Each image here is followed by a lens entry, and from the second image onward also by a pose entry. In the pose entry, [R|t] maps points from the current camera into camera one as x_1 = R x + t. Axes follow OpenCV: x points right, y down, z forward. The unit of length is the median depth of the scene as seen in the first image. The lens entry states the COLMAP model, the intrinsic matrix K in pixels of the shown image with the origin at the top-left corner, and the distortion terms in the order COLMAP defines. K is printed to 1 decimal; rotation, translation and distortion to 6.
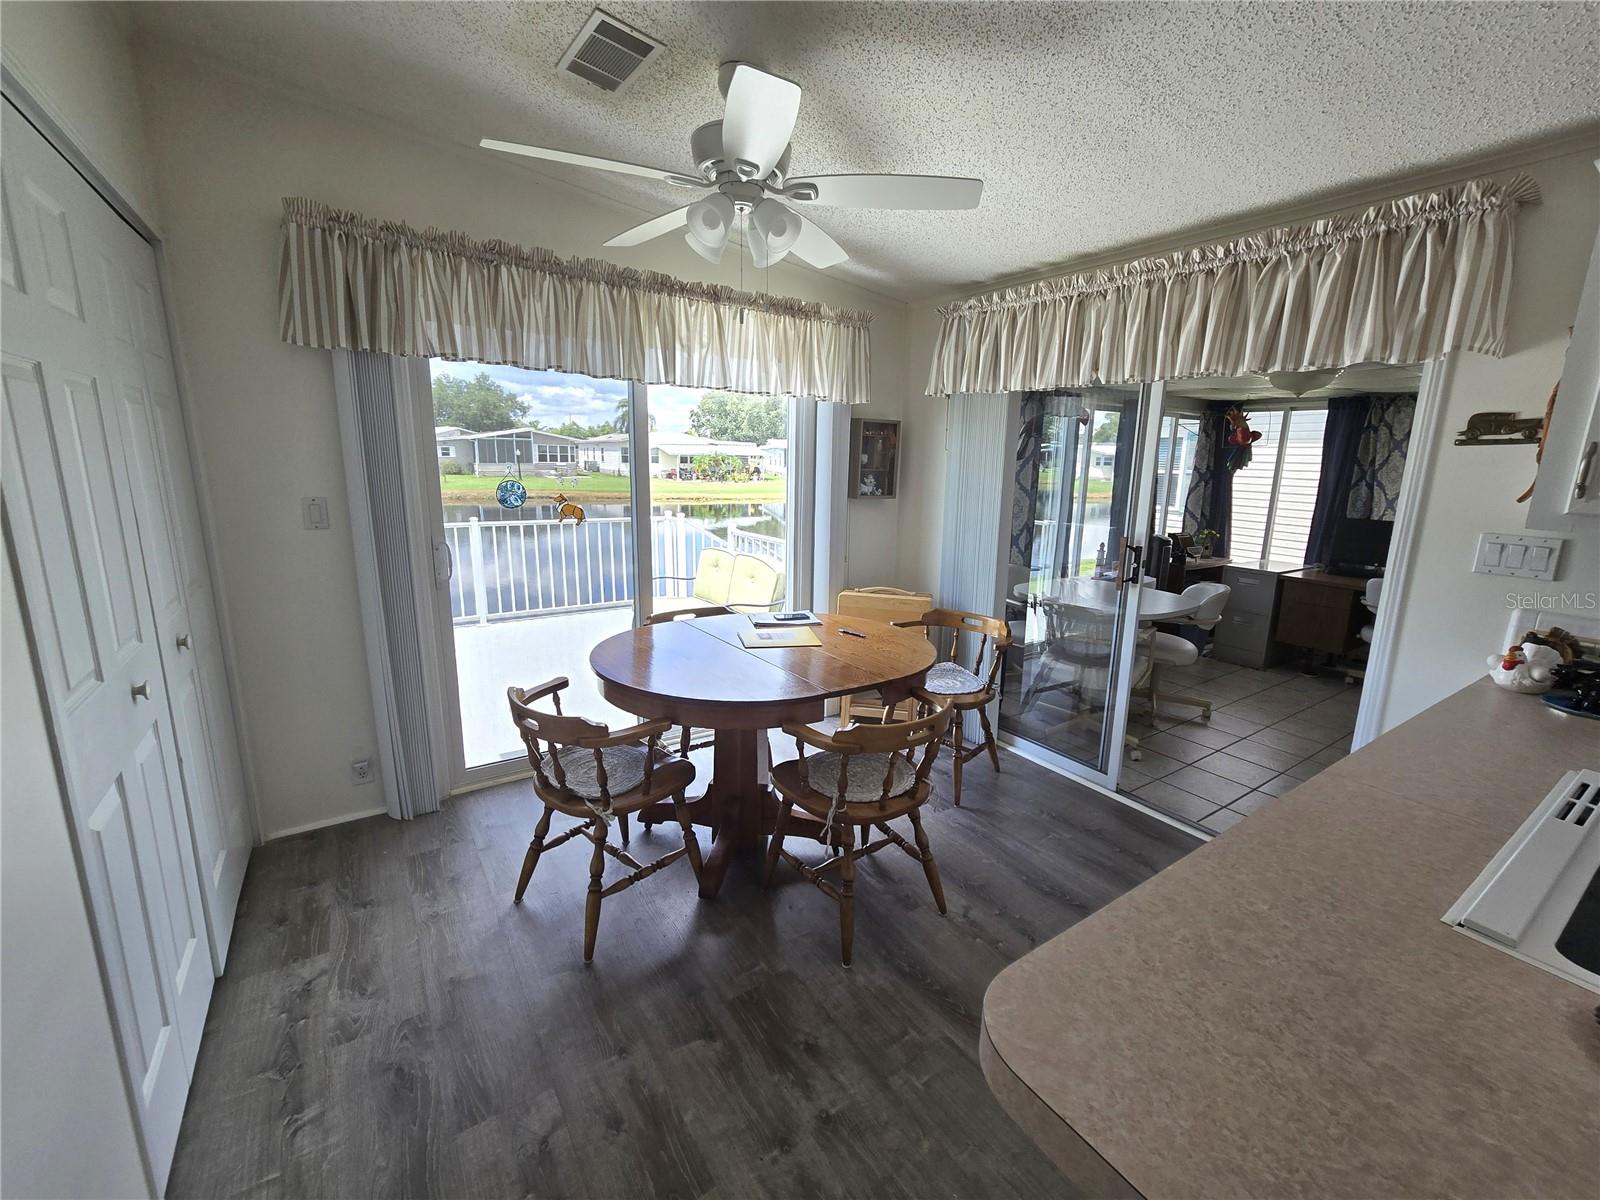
lens RADIAL K [[662.5, 0, 815.6], [0, 662.5, 595.9], [0, 0, 1]] dist [-0.000060, 0.001550]
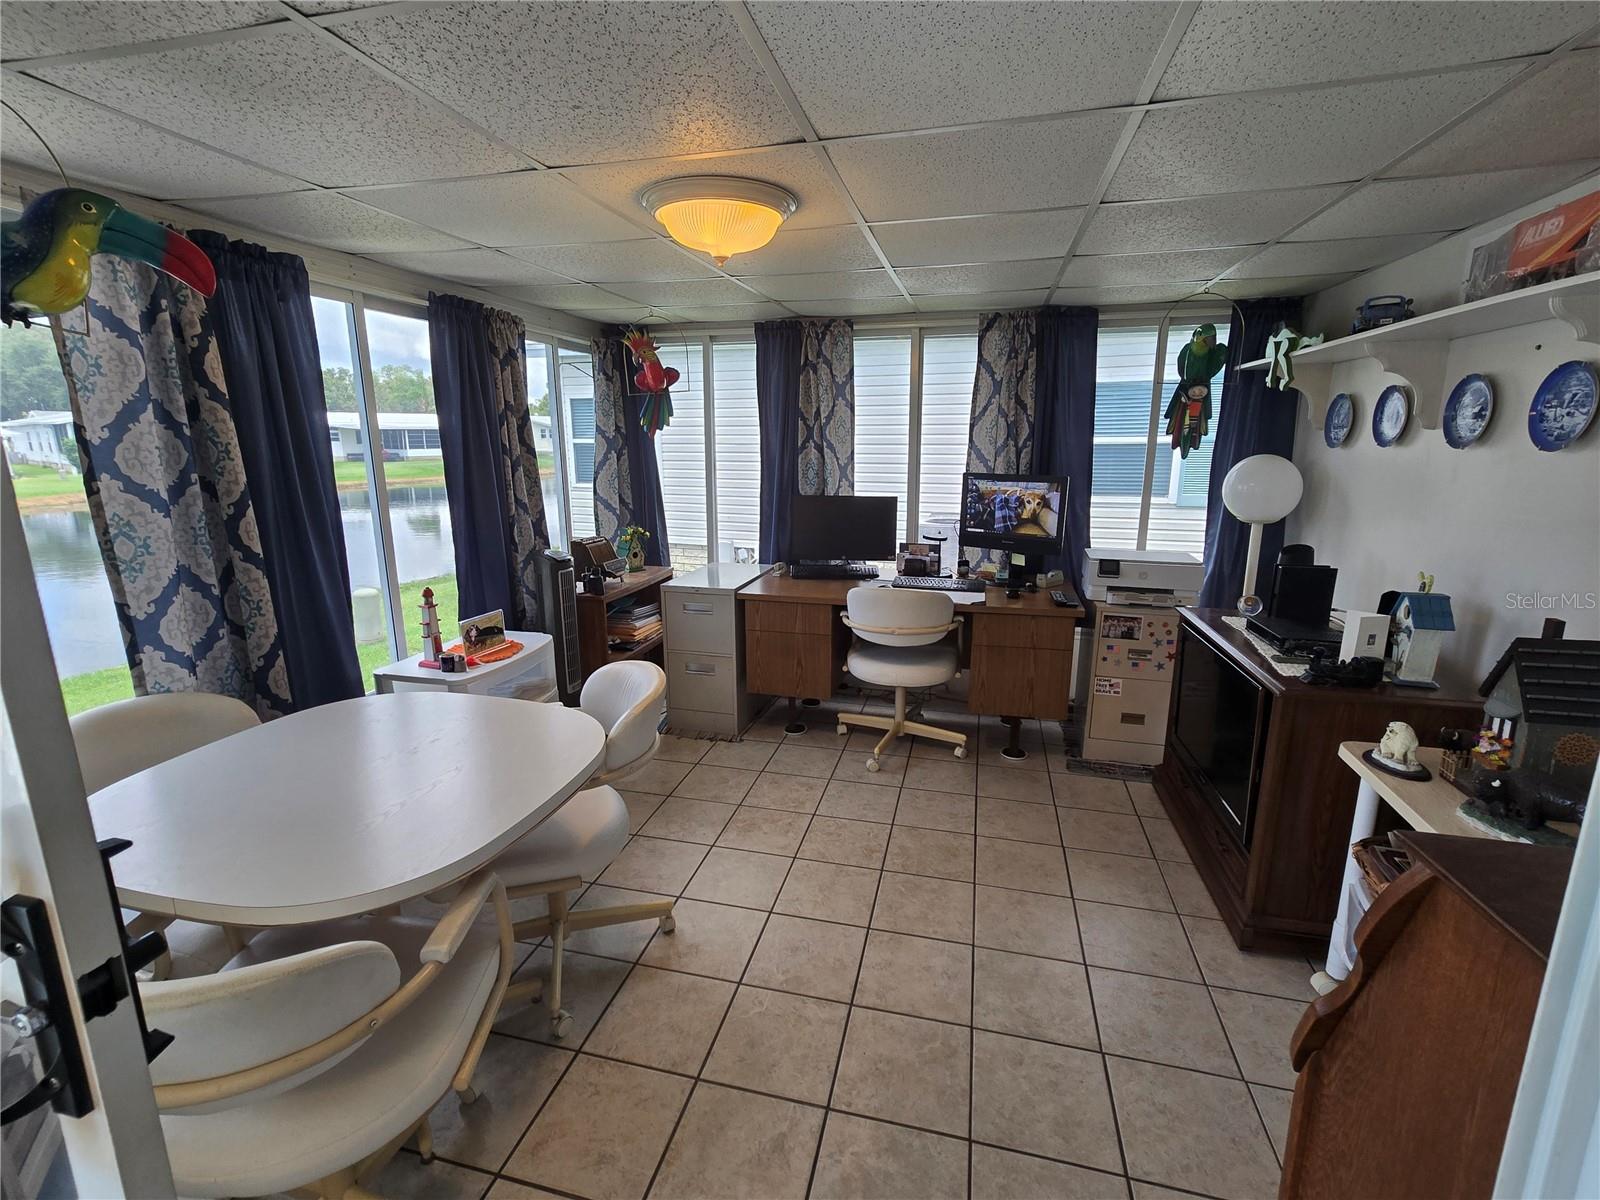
lens RADIAL K [[706.7, 0, 802.1], [0, 706.7, 587.9], [0, 0, 1]] dist [0.000374, -0.000007]
pose [[0.753837, -0.159279, 0.637464, 0.304566], [0.152378, 0.986103, 0.066197, -0.068846], [-0.639149, 0.047233, 0.767631, 0.423989]]
